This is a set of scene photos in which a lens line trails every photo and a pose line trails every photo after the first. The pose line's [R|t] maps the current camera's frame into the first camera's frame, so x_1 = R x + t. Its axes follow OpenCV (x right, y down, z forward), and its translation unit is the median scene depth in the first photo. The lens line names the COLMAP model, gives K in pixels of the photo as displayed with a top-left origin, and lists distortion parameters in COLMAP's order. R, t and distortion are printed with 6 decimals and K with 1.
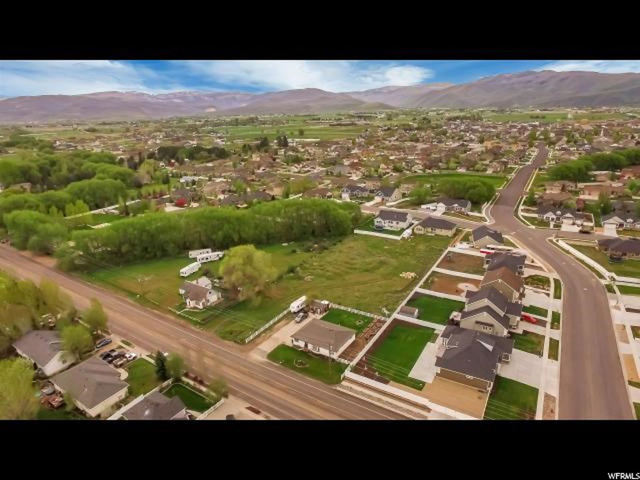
lens RADIAL K [[388.0, 0, 314.7], [0, 388.0, 241.4], [0, 0, 1]] dist [-0.124170, 0.091292]
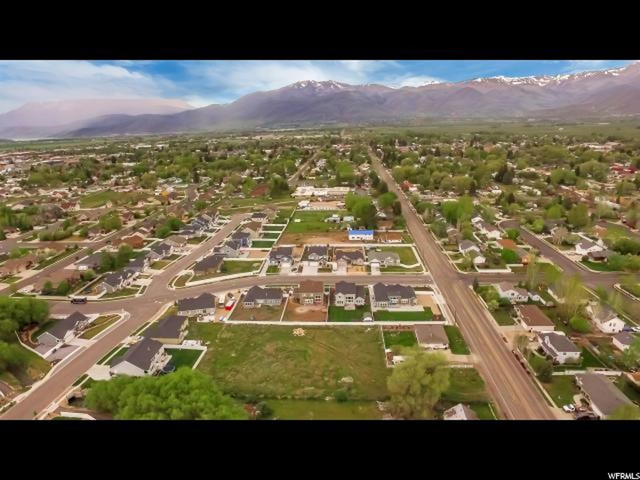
lens RADIAL K [[398.9, 0, 316.6], [0, 398.9, 237.5], [0, 0, 1]] dist [-0.119594, 0.085305]
pose [[-0.476167, -0.203881, 0.855393, -0.591136], [0.332431, 0.858826, 0.389752, -0.485116], [-0.814097, 0.469946, -0.341169, 1.037288]]
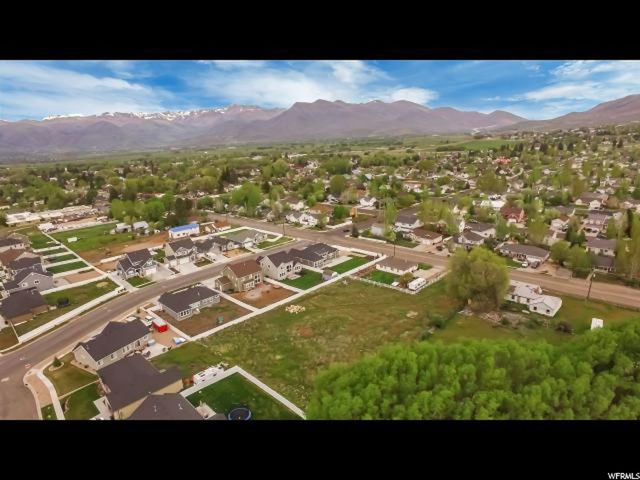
lens RADIAL K [[380.5, 0, 316.2], [0, 380.5, 244.3], [0, 0, 1]] dist [-0.119729, 0.085522]
pose [[-0.976412, 0.023512, 0.214631, 0.008576], [0.141639, 0.820028, 0.554520, -0.423117], [-0.162965, 0.571840, -0.804016, 1.356065]]
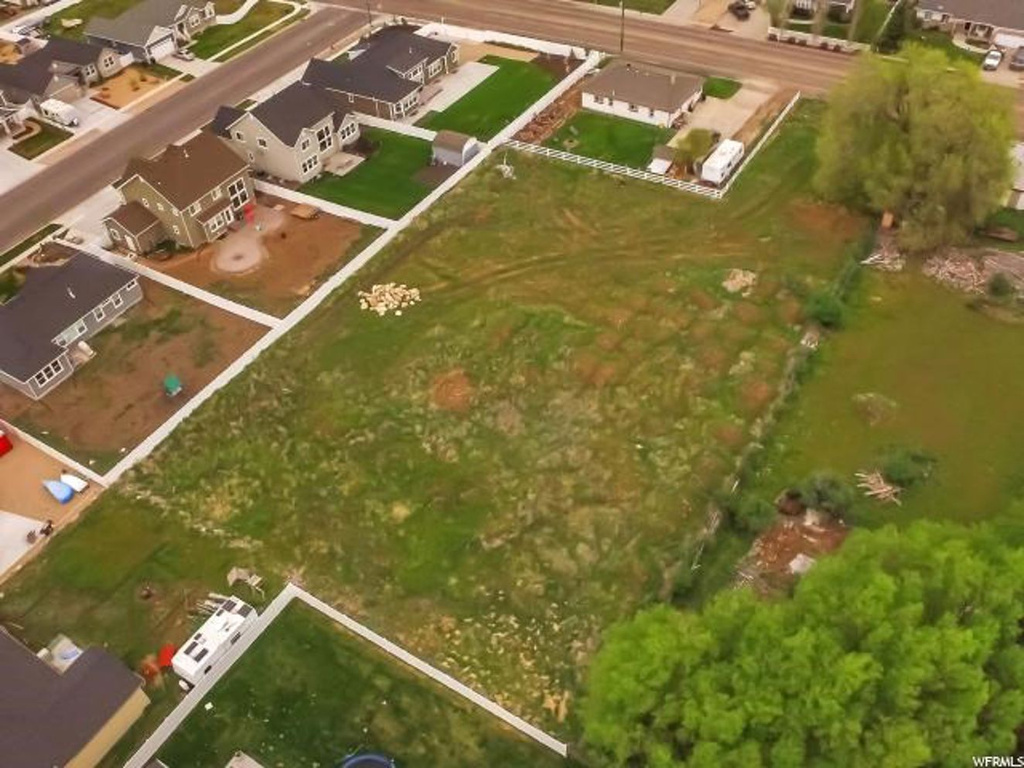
lens RADIAL K [[875.6, 0, 495.3], [0, 875.6, 425.7], [0, 0, 1]] dist [-0.124469, 0.091865]
pose [[-0.994889, 0.077264, 0.065014, 0.110771], [0.091182, 0.410757, 0.907174, -0.381983], [0.043387, 0.908465, -0.415702, 1.152984]]
